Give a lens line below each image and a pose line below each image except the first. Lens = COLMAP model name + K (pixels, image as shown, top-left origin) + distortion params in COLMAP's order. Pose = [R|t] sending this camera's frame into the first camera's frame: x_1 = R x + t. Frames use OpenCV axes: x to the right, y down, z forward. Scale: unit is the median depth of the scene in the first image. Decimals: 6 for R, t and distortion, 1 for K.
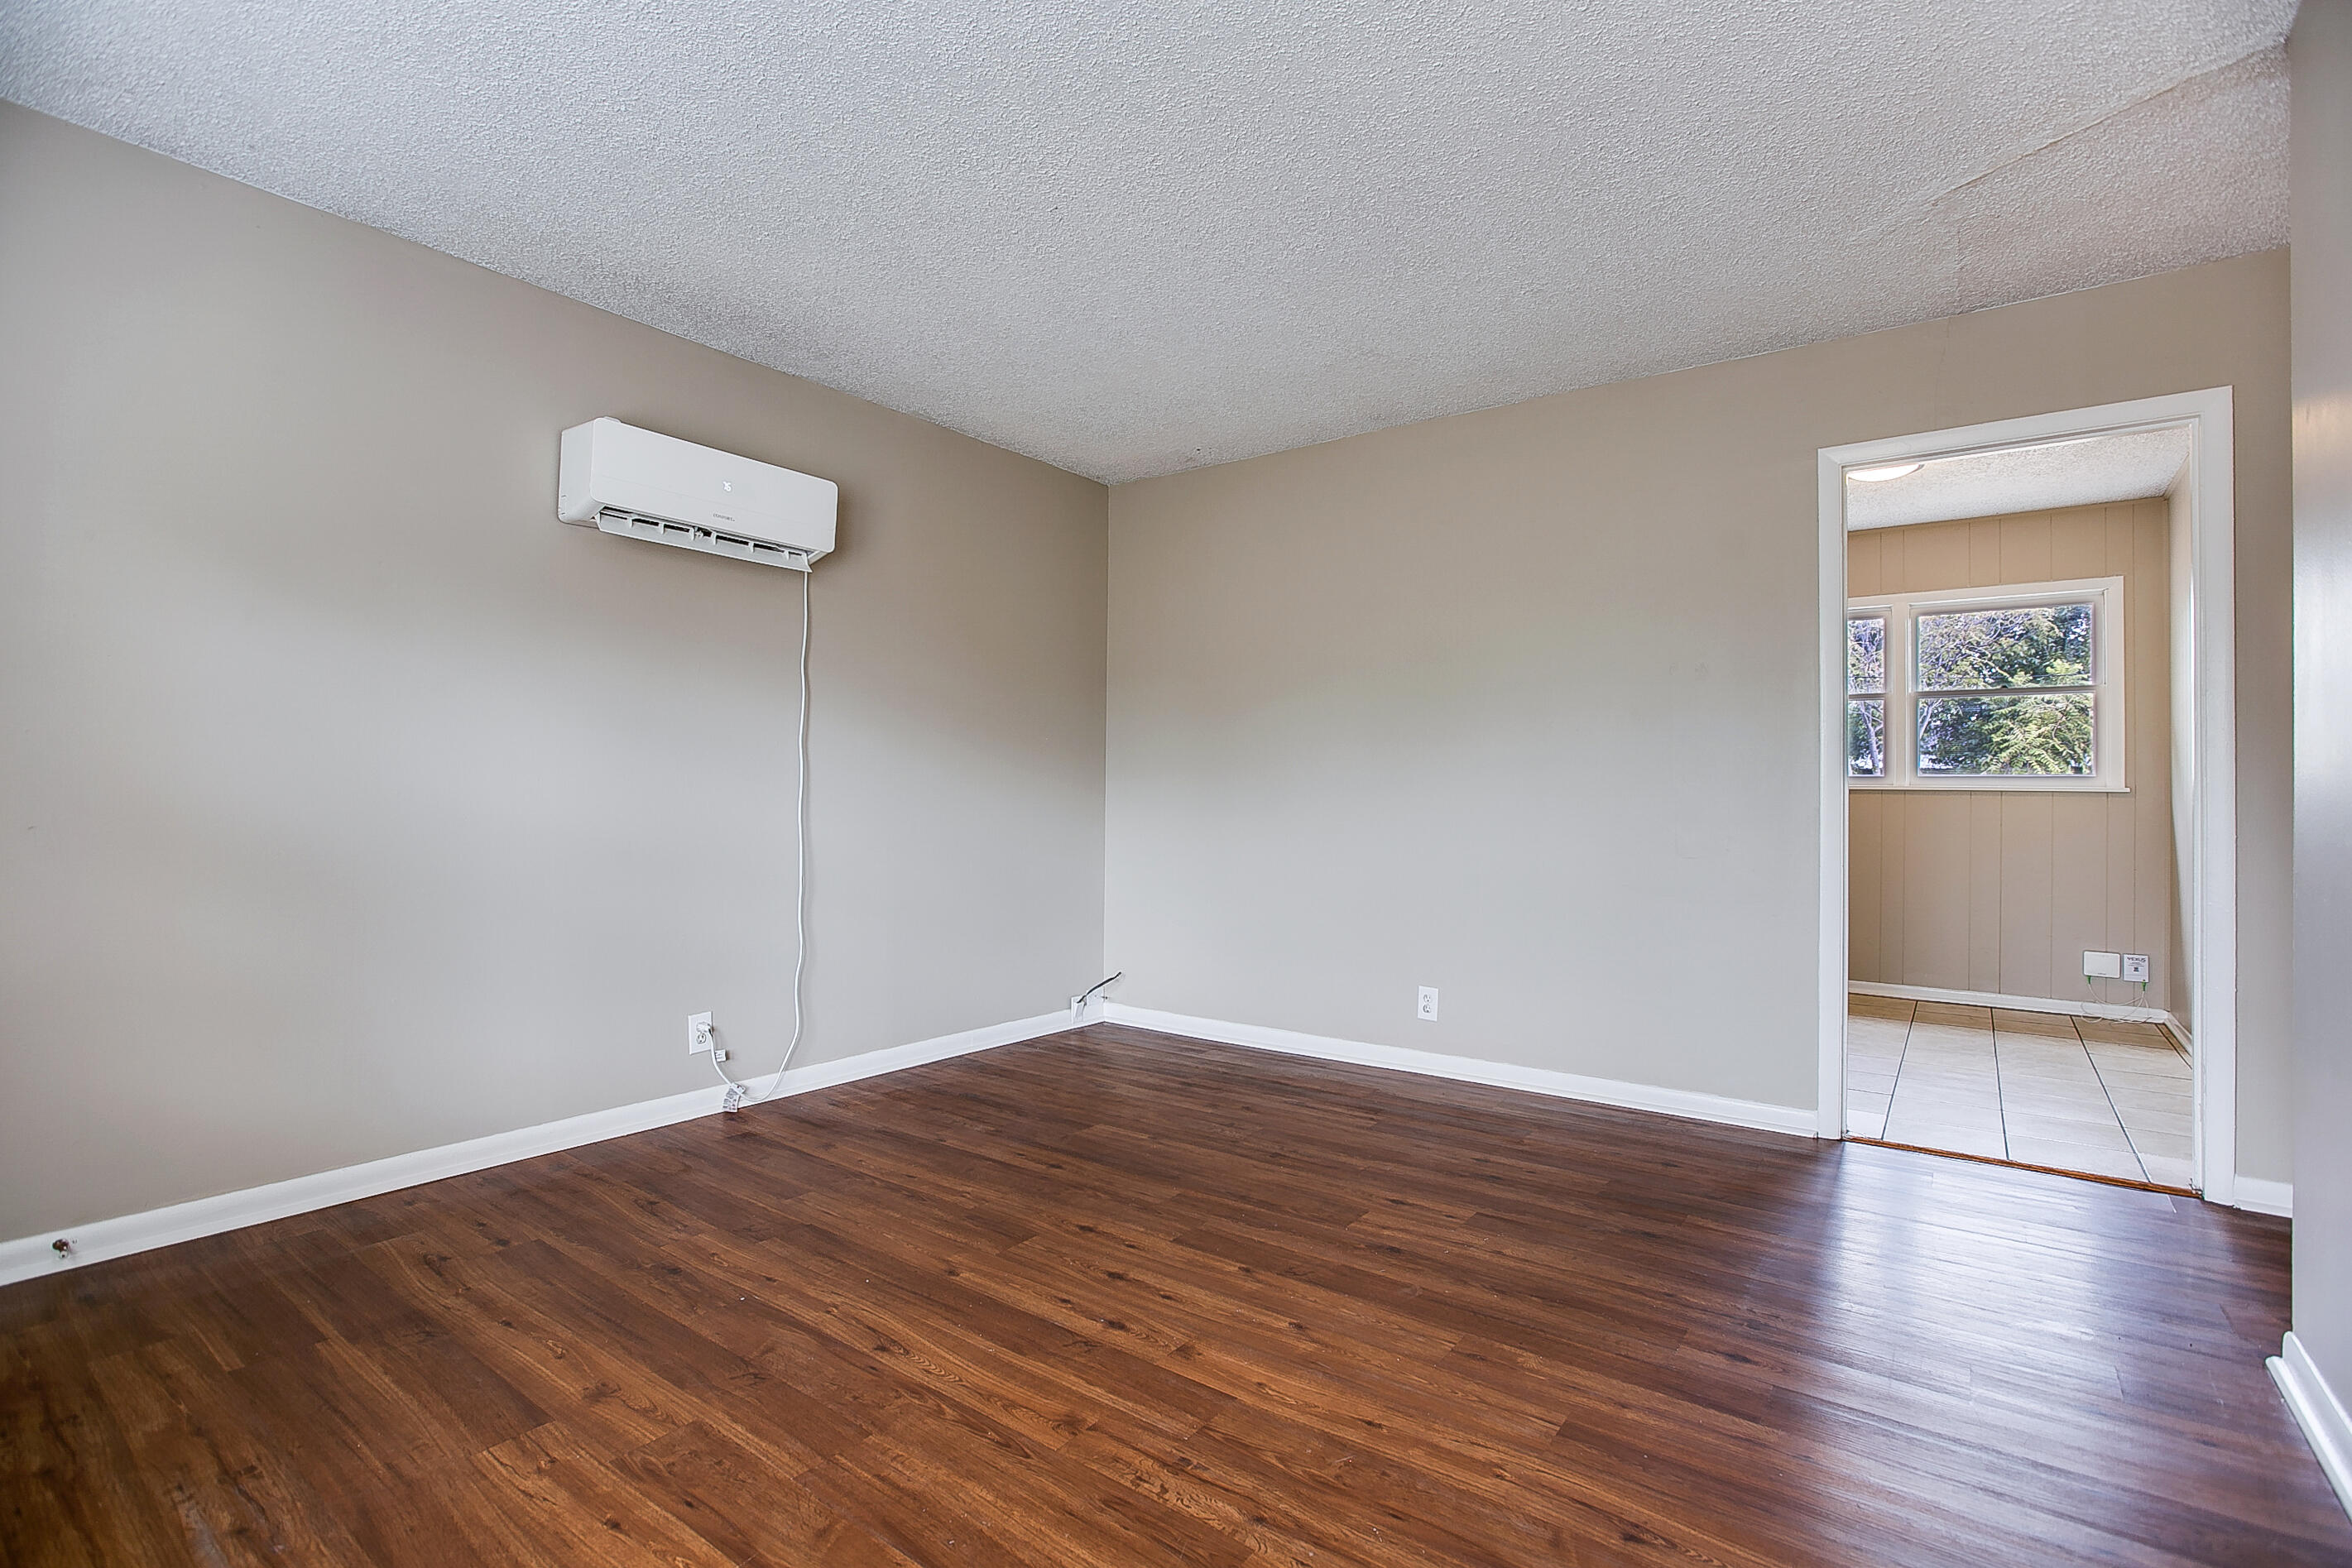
lens RADIAL K [[1083.1, 0, 1142.1], [0, 1083.1, 780.6], [0, 0, 1]] dist [-0.038120, 0.007709]
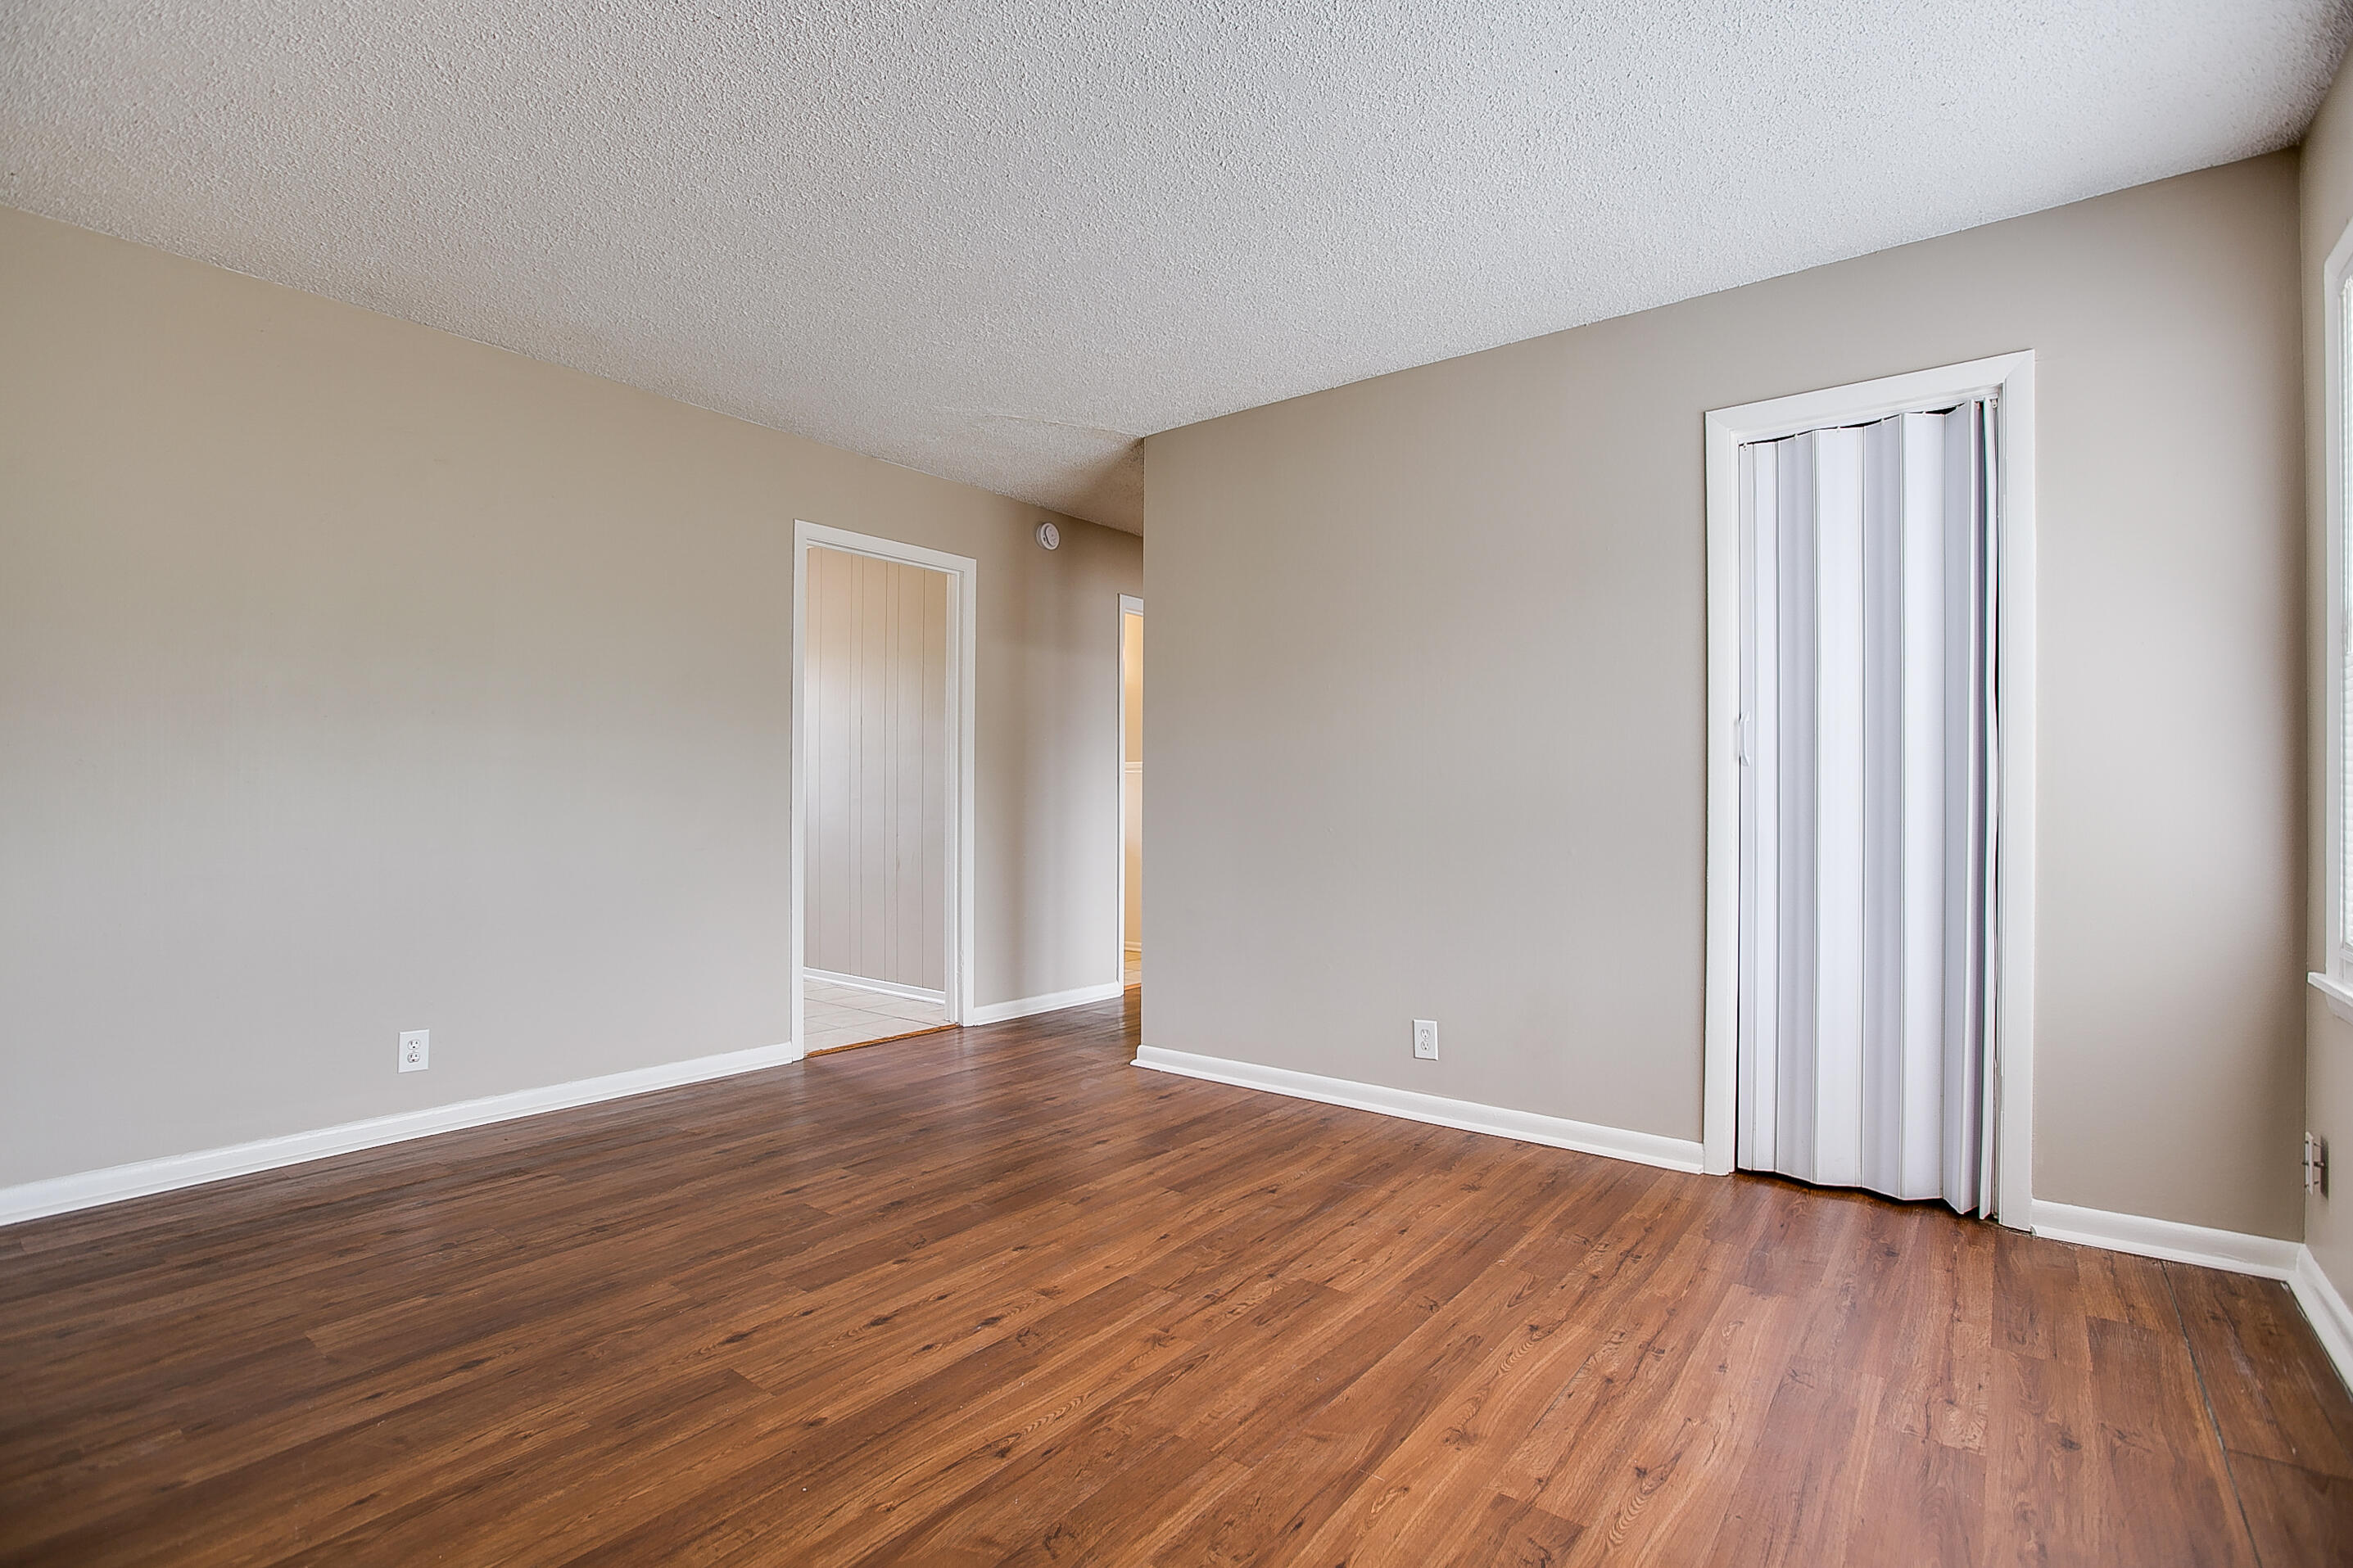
lens RADIAL K [[1083.6, 0, 1196.3], [0, 1083.6, 807.7], [0, 0, 1]] dist [-0.038120, 0.007709]
pose [[-0.004003, -0.013695, 0.999898, -0.823318], [-0.022009, 0.999665, 0.013604, 0.000205], [-0.999750, -0.021952, -0.004303, 0.649100]]
